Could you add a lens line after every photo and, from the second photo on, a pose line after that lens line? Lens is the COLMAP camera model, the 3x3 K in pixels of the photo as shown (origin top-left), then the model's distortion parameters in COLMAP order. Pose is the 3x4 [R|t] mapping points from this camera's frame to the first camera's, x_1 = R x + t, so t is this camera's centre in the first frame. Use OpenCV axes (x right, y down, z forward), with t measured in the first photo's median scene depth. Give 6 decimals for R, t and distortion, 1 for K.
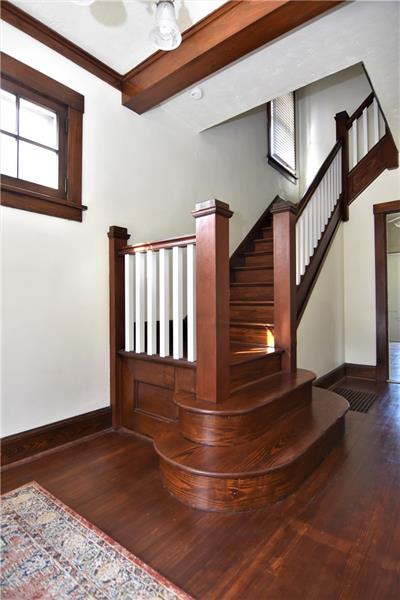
lens RADIAL K [[320.8, 0, 200.0], [0, 320.8, 300.0], [0, 0, 1]] dist [-0.000919, -0.013359]
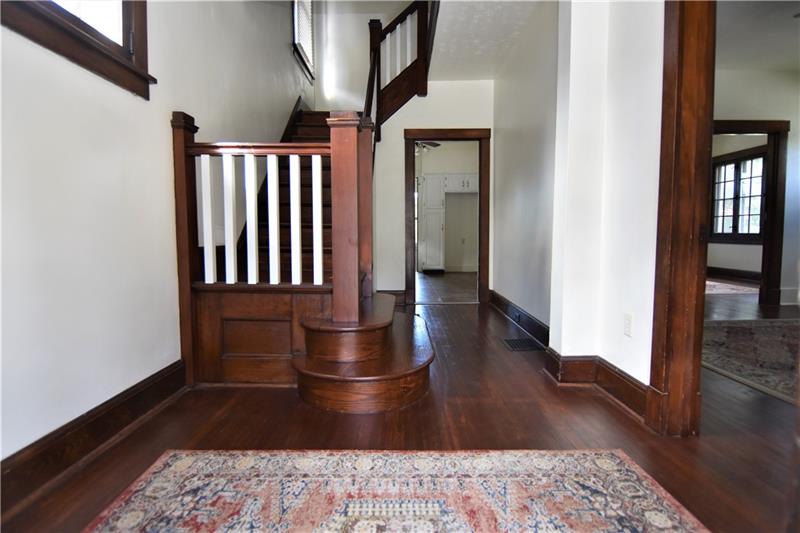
lens RADIAL K [[423.9, 0, 400.0], [0, 423.9, 266.5], [0, 0, 1]] dist [0.001880, -0.012755]
pose [[0.778949, -0.042277, 0.625661, -0.528091], [-0.013062, 0.996415, 0.083591, 0.030300], [-0.626952, -0.073285, 0.775603, -0.073042]]
